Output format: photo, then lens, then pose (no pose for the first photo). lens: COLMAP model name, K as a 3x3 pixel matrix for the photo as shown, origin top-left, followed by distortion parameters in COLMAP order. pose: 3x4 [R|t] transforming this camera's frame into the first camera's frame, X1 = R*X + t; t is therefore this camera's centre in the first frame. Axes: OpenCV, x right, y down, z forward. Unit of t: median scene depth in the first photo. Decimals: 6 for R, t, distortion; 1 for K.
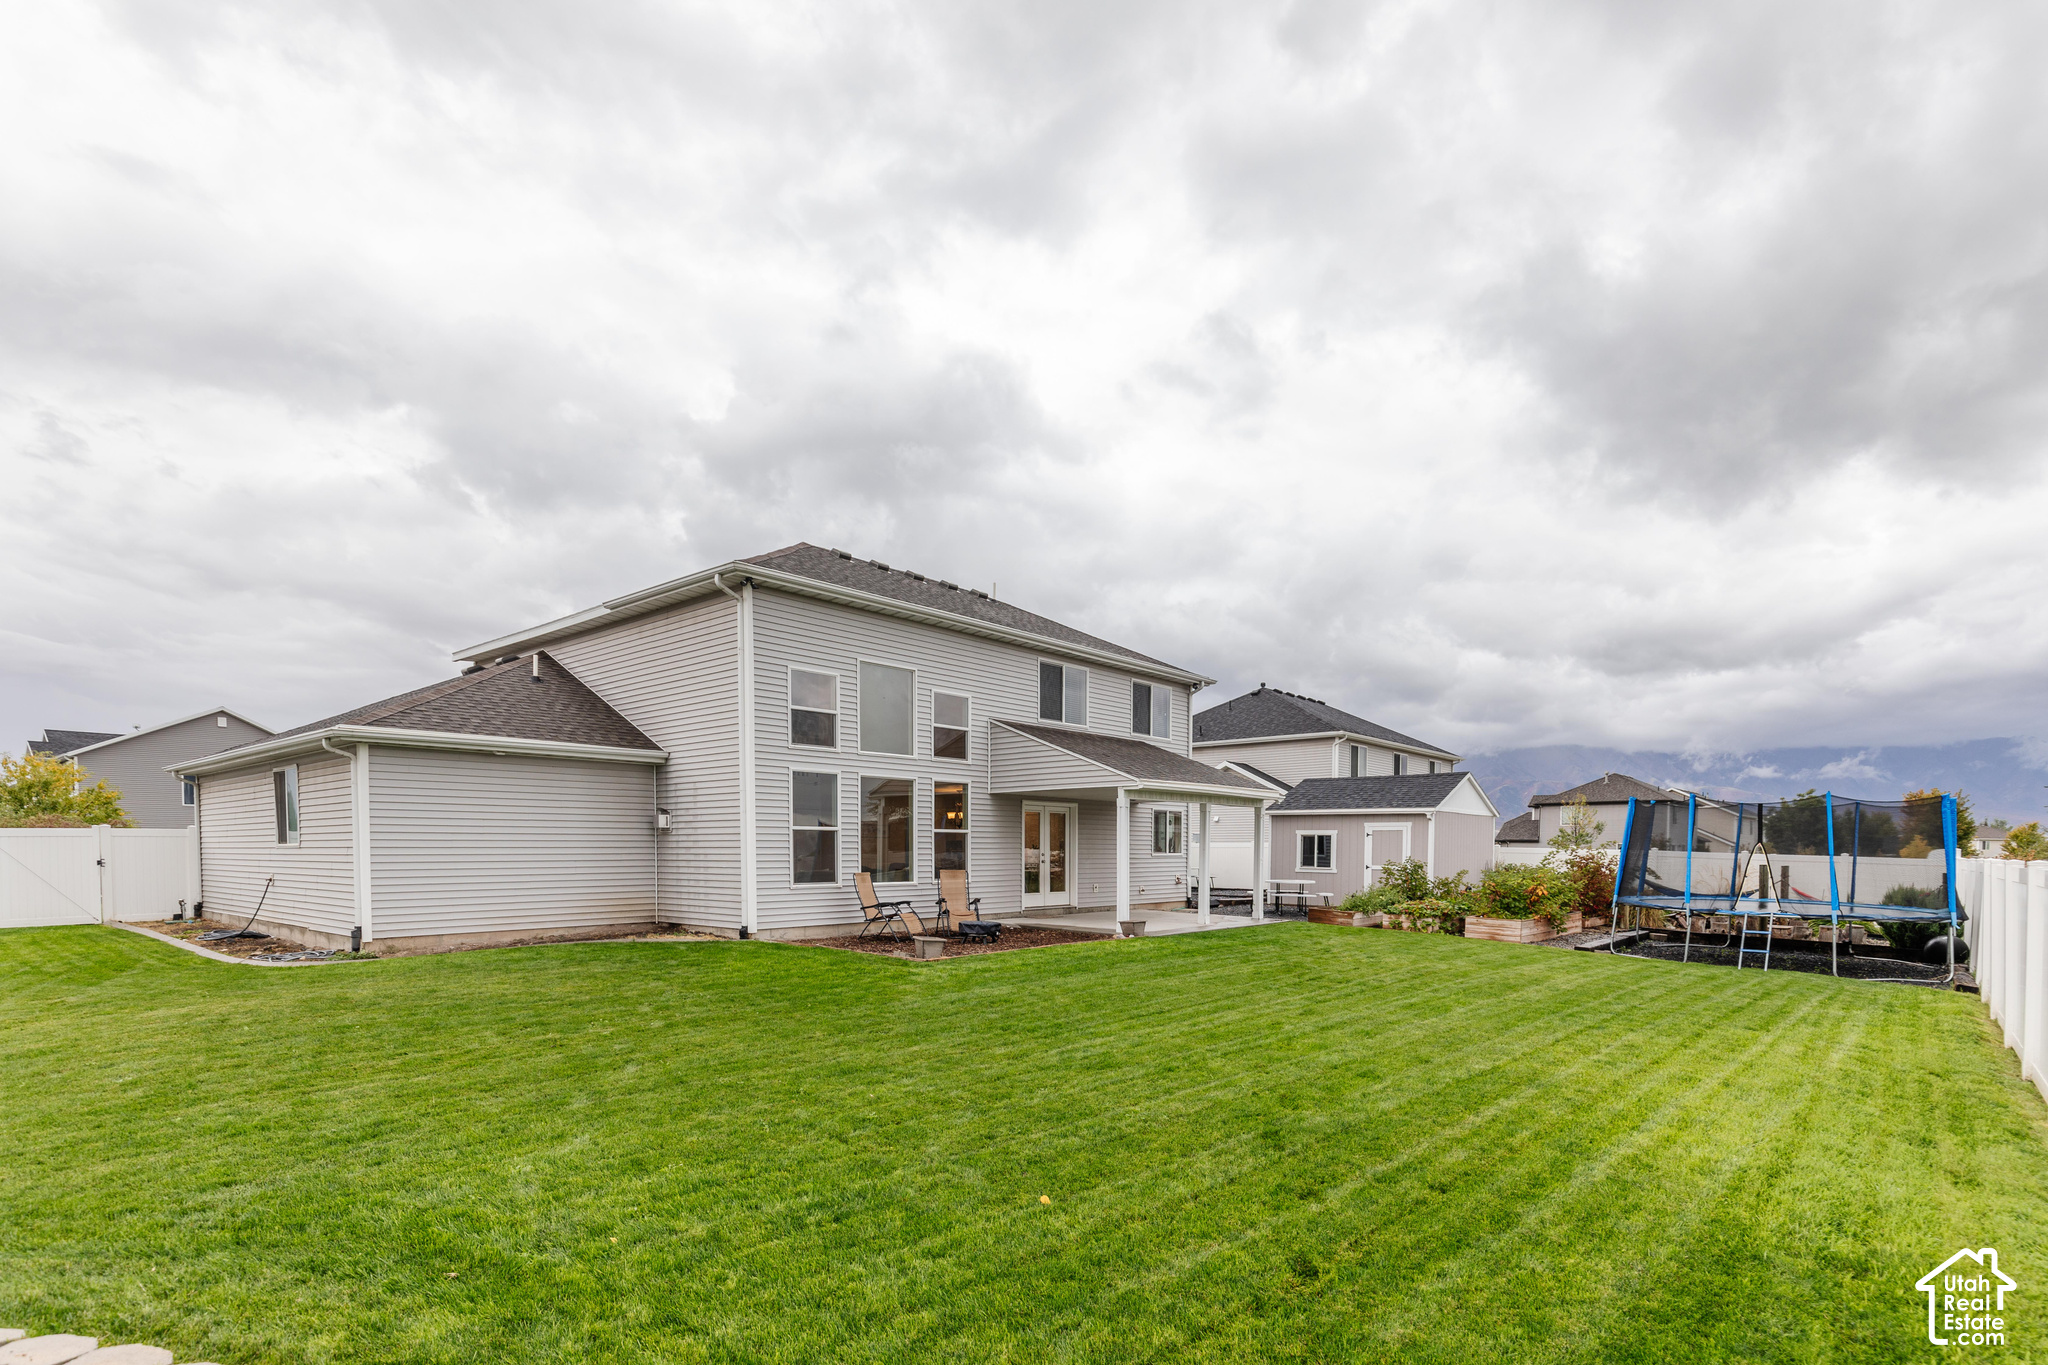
lens RADIAL K [[980.6, 0, 1022.2], [0, 980.6, 876.5], [0, 0, 1]] dist [0.000916, 0.000652]
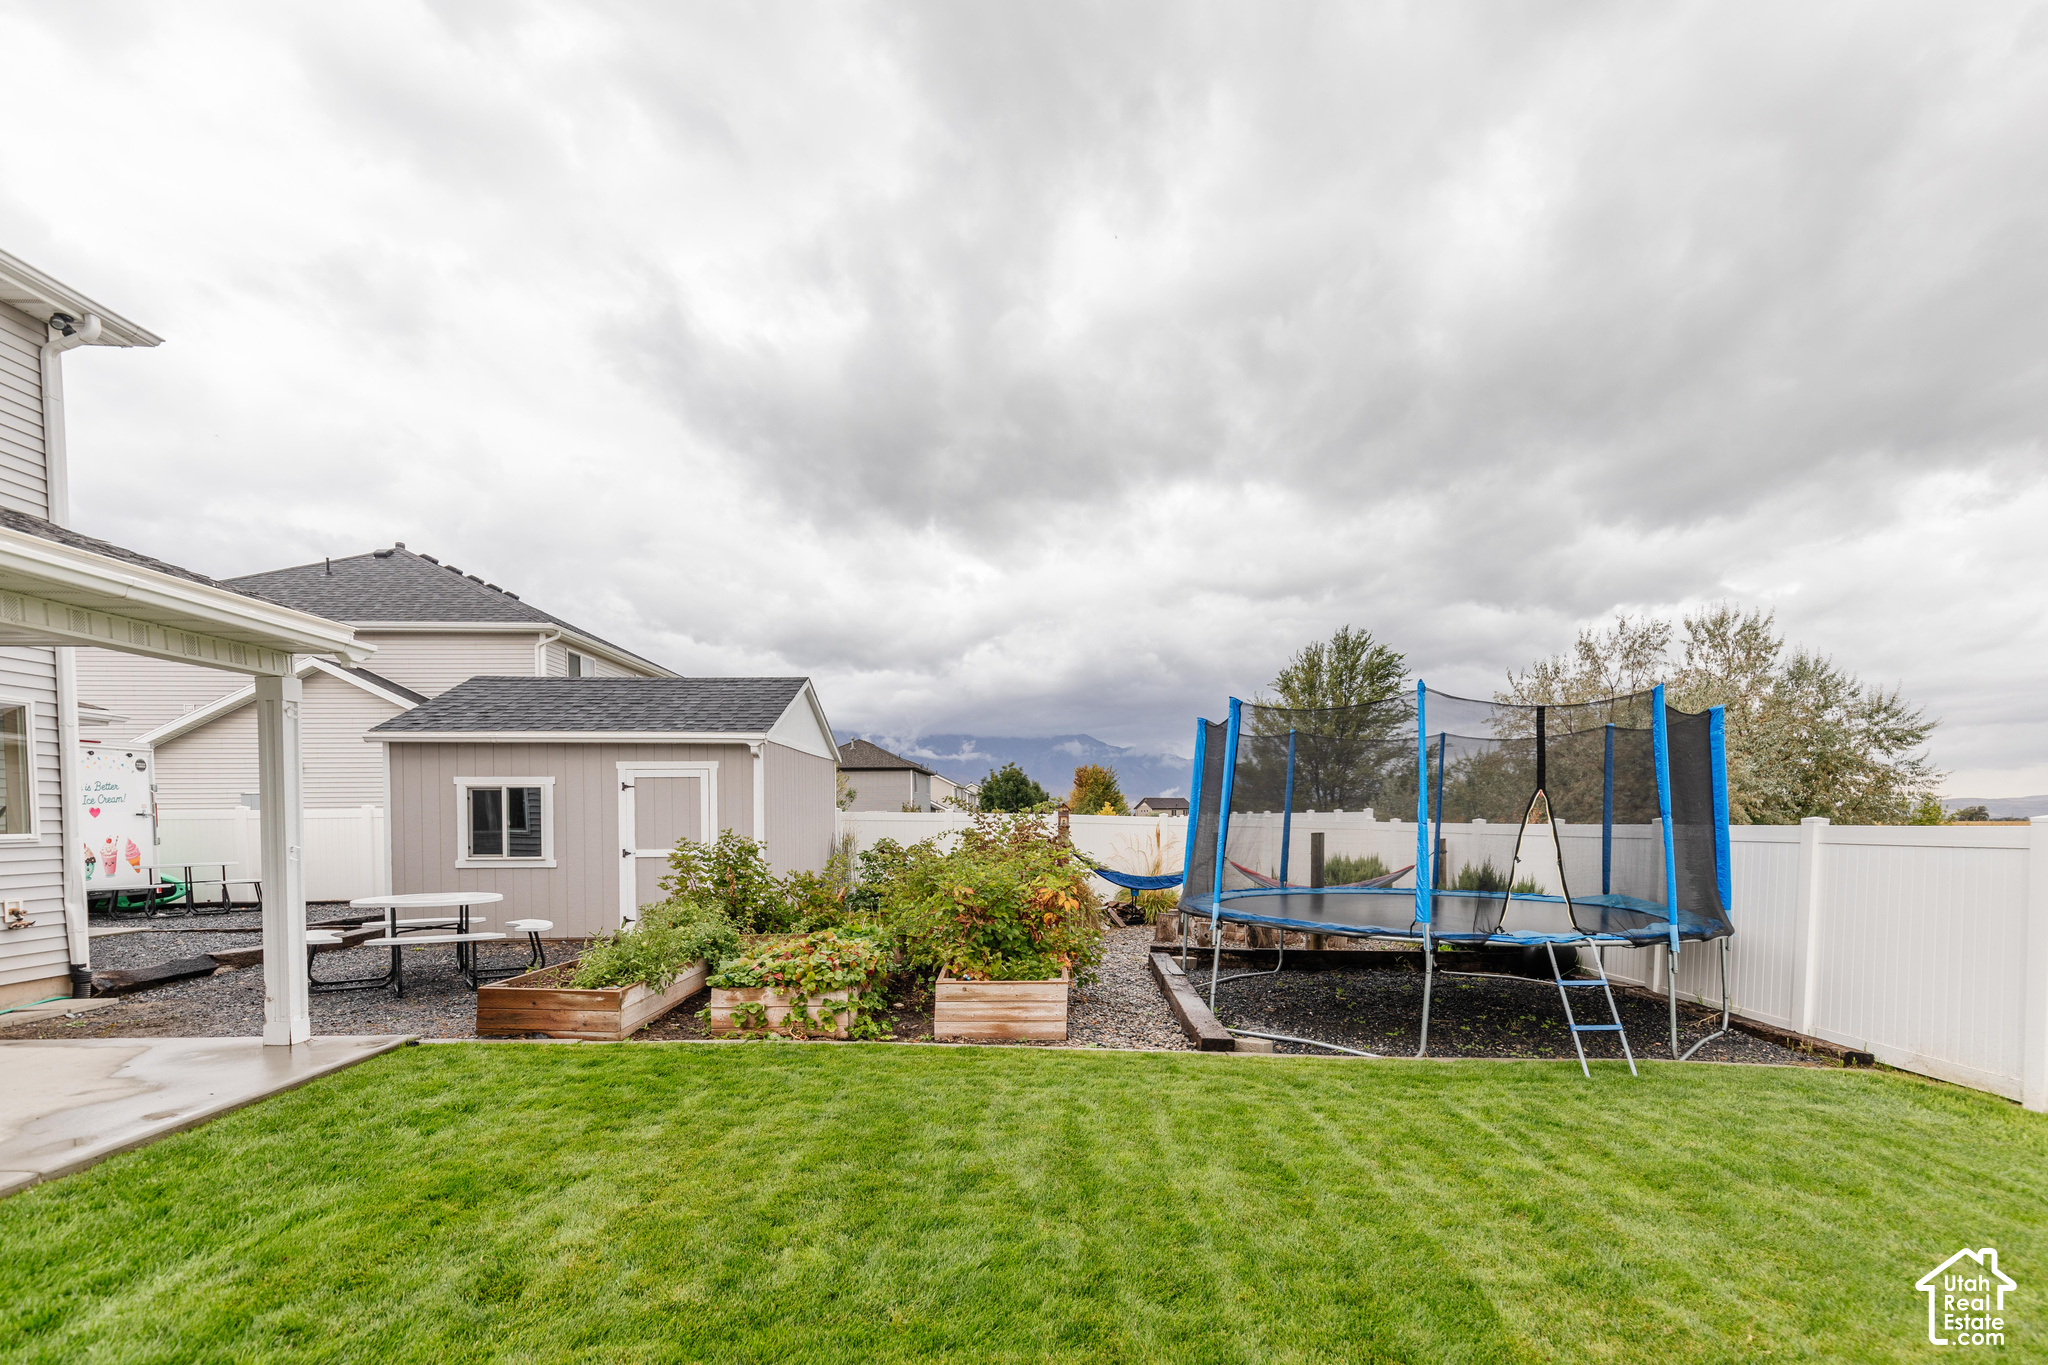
lens RADIAL K [[980.6, 0, 1106.5], [0, 980.6, 837.5], [0, 0, 1]] dist [0.000916, 0.000652]
pose [[0.671762, -0.025494, 0.740328, 0.167942], [0.033943, 0.999417, 0.003617, -0.012238], [-0.739989, 0.022699, 0.672236, 0.546164]]
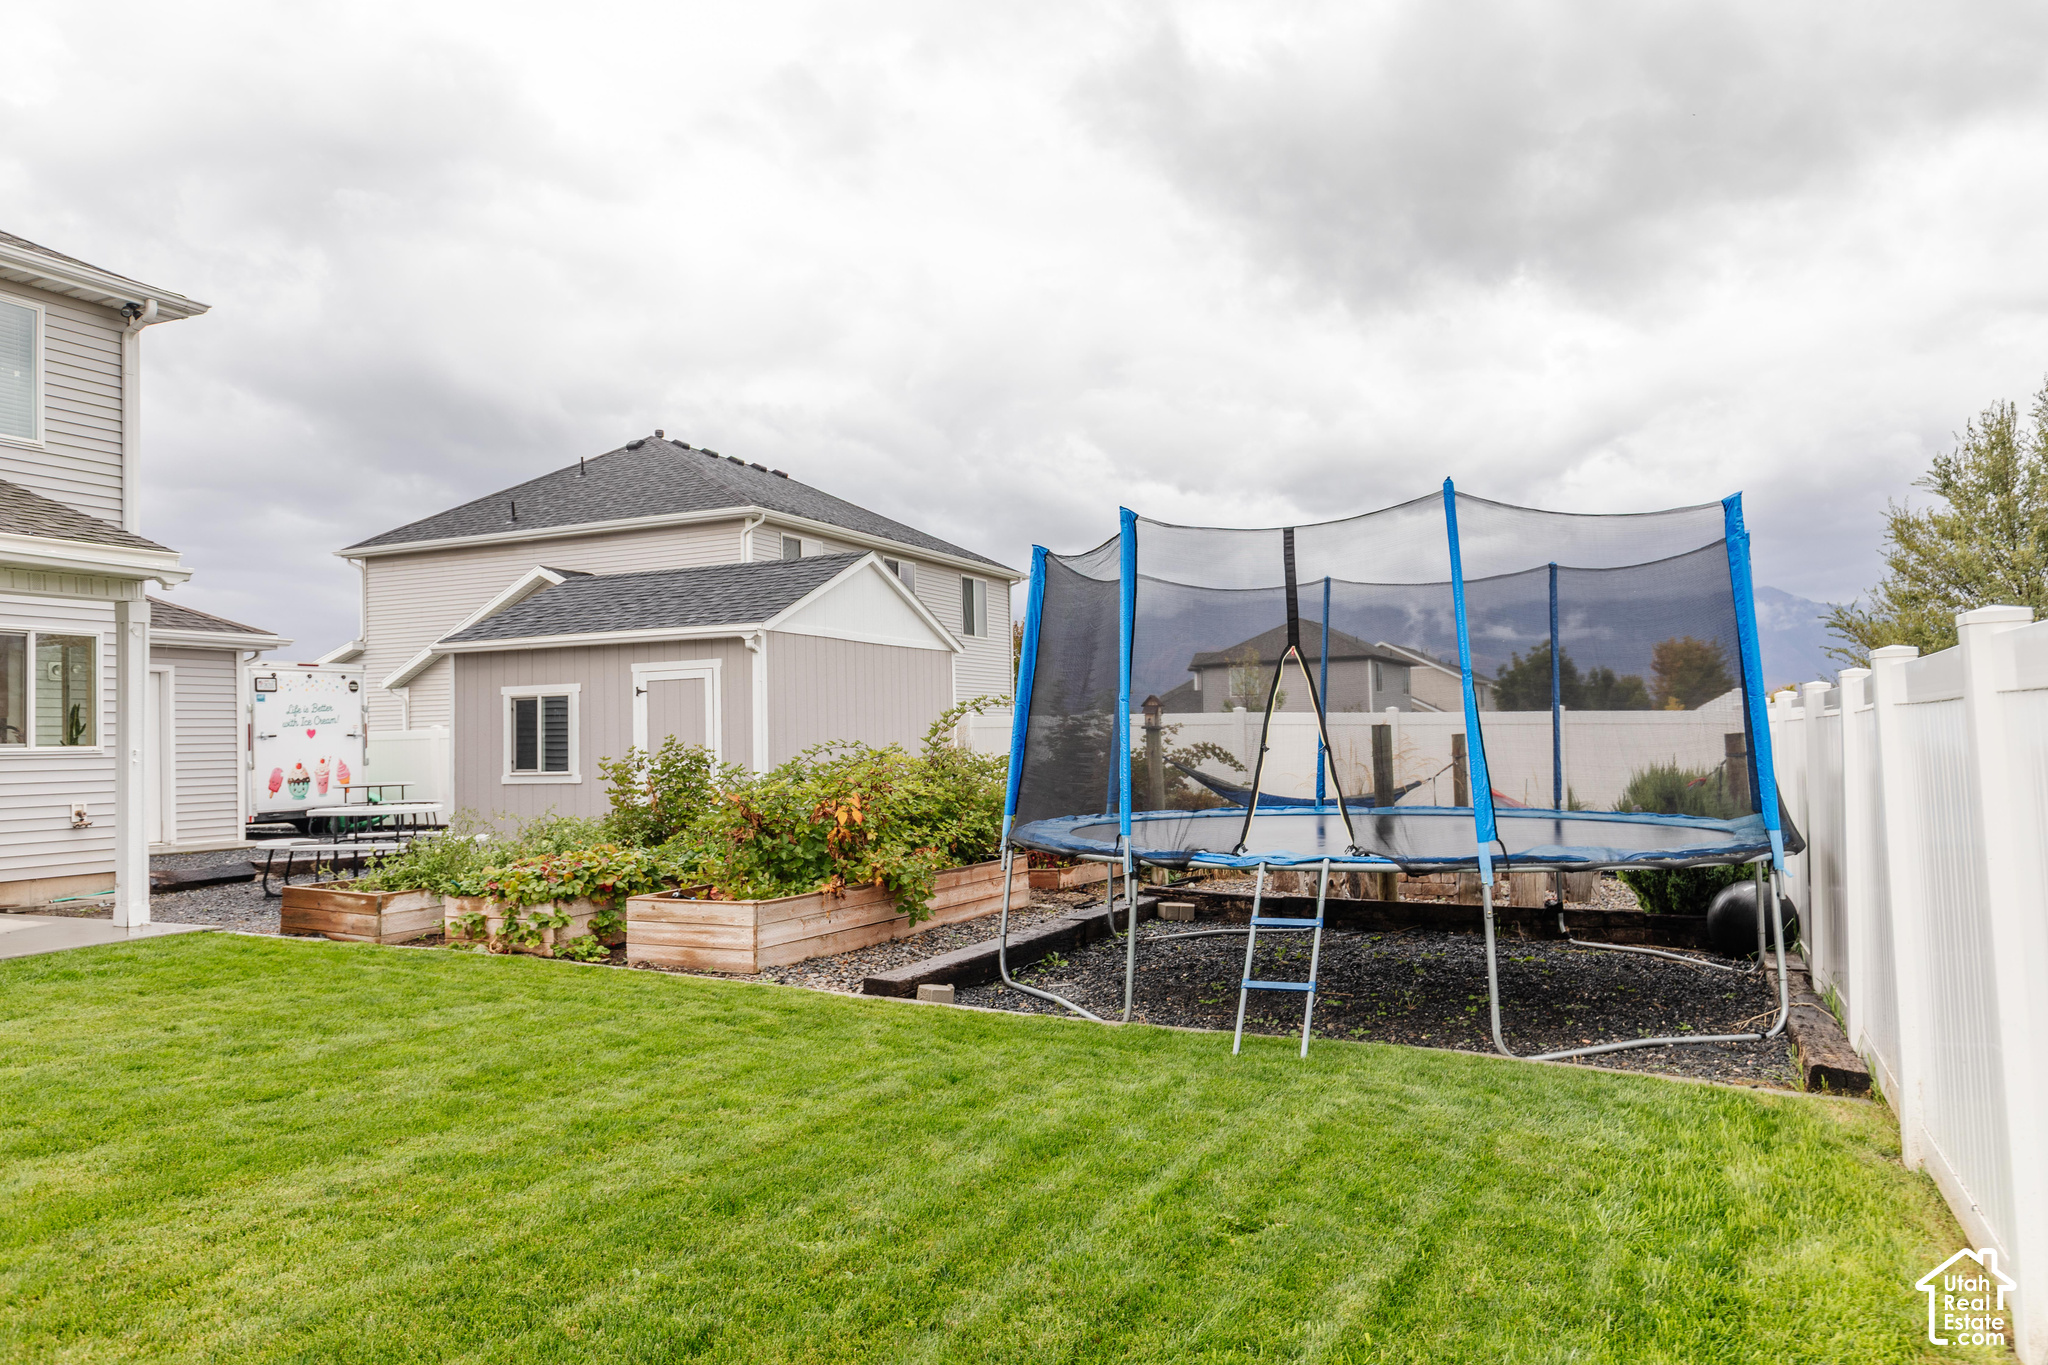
lens RADIAL K [[1516.9, 0, 1045.6], [0, 1516.9, 683.1], [0, 0, 1]] dist [0.003287, -0.013626]
pose [[0.949770, -0.015297, 0.312576, 0.340009], [0.039407, 0.996700, -0.070960, 0.007728], [-0.310459, 0.079713, 0.947239, 0.353539]]
